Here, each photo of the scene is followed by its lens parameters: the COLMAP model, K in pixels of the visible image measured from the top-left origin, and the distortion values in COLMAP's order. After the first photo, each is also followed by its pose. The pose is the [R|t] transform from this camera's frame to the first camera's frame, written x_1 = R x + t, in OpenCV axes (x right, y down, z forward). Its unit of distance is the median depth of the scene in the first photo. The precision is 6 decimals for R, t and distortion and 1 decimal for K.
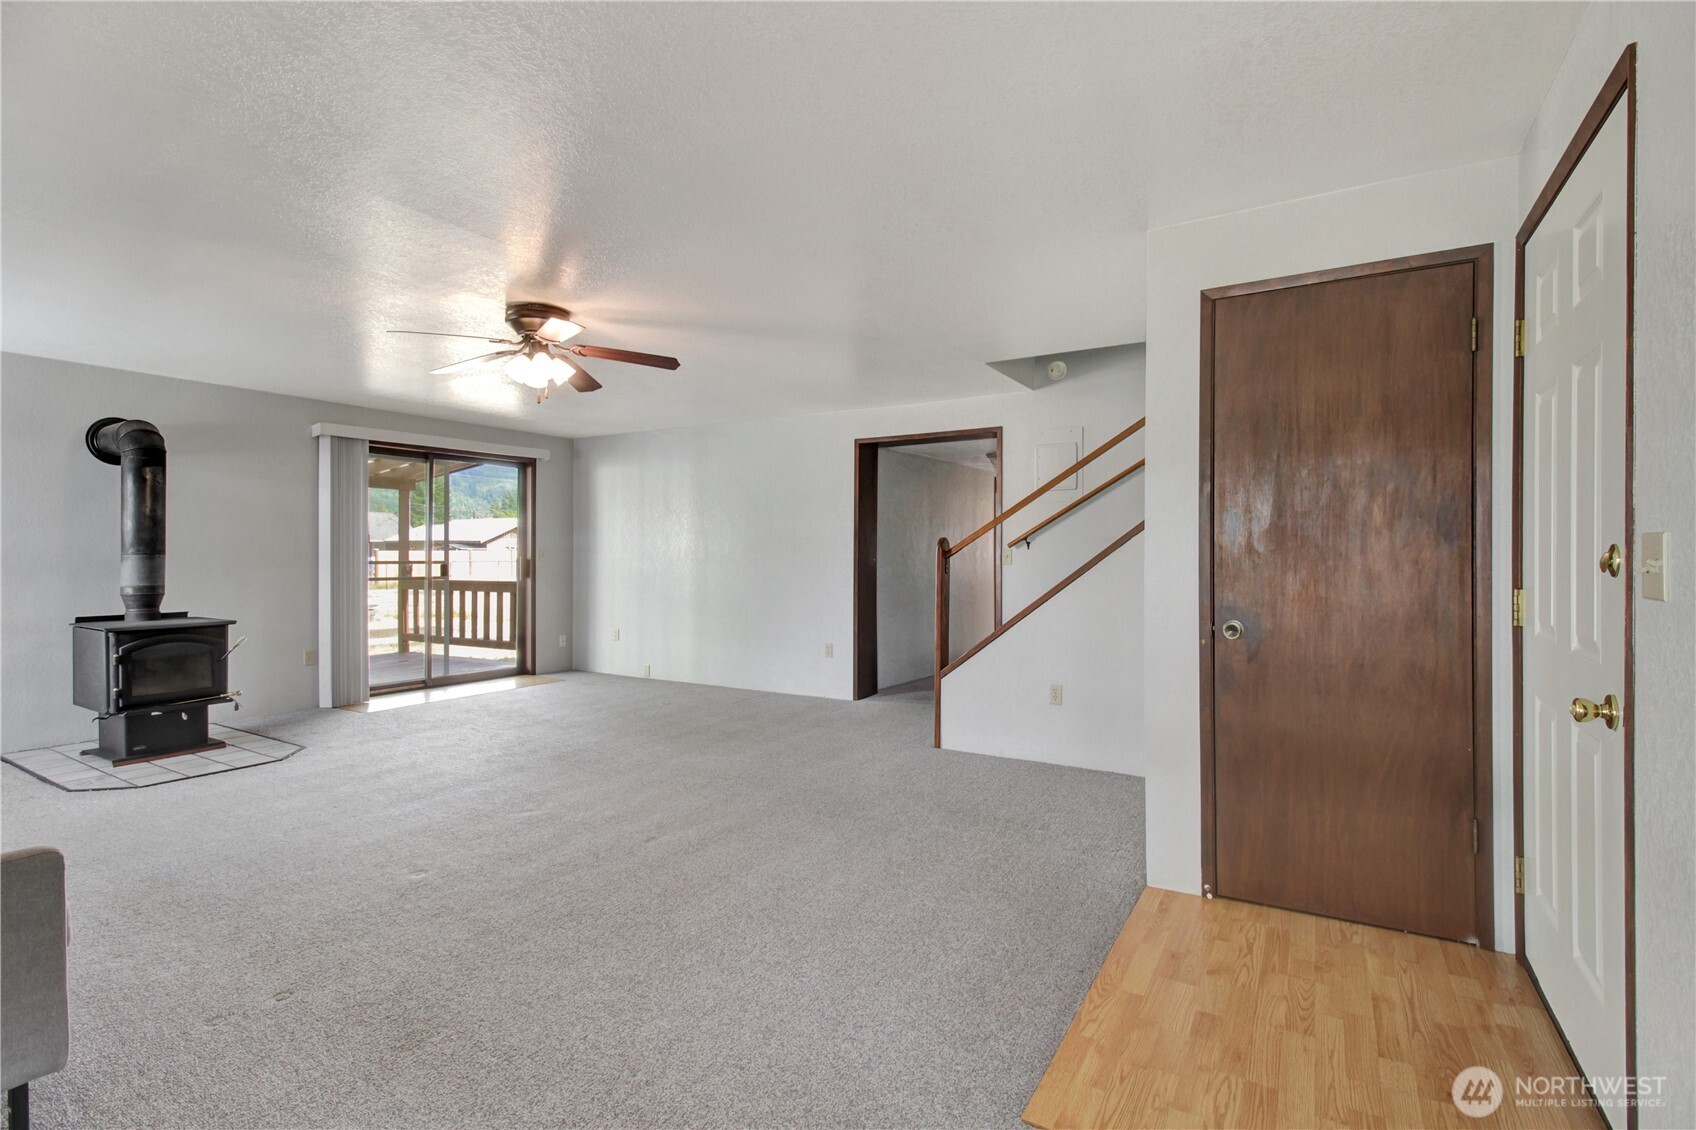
lens RADIAL K [[790.8, 0, 858.1], [0, 790.8, 559.9], [0, 0, 1]] dist [0.001385, -0.013337]
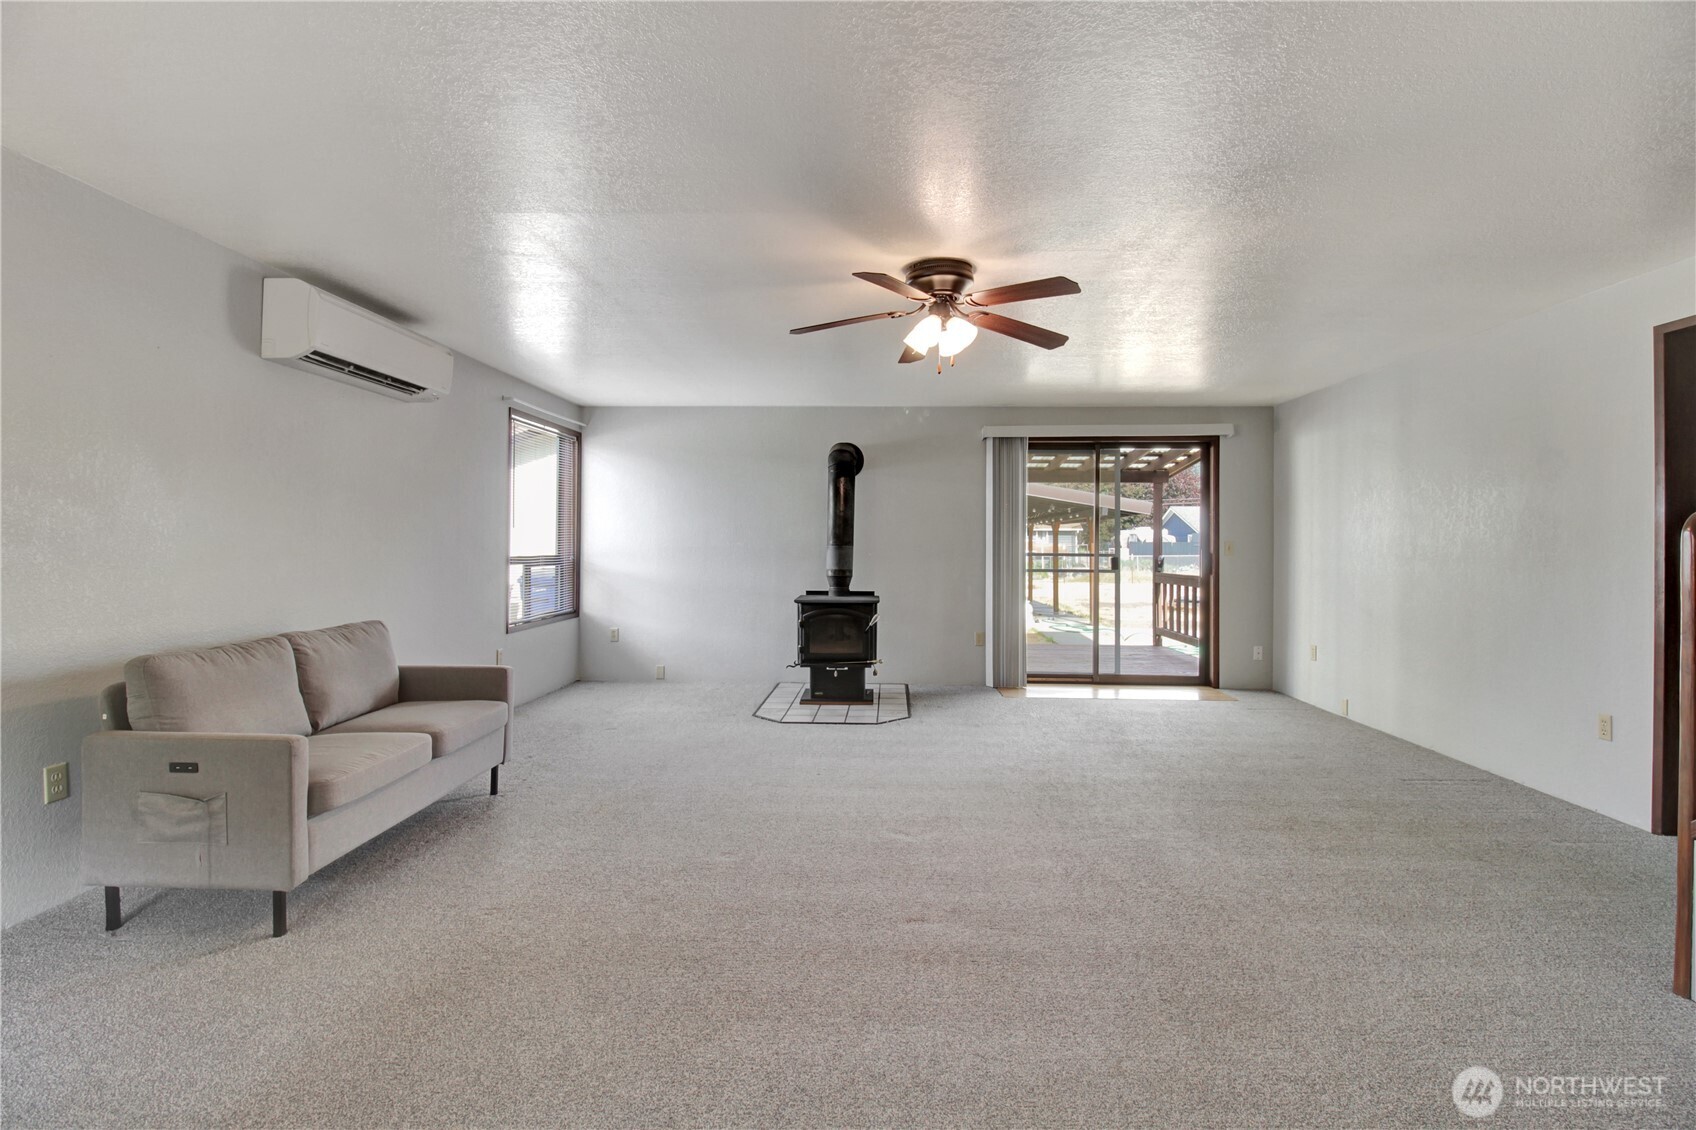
lens RADIAL K [[794.9, 0, 849.0], [0, 794.9, 520.4], [0, 0, 1]] dist [0.000896, -0.007454]
pose [[0.472105, -0.026200, -0.881153, 0.201242], [-0.010797, 0.999311, -0.035498, -0.001252], [0.881476, 0.026273, 0.471497, 0.295797]]
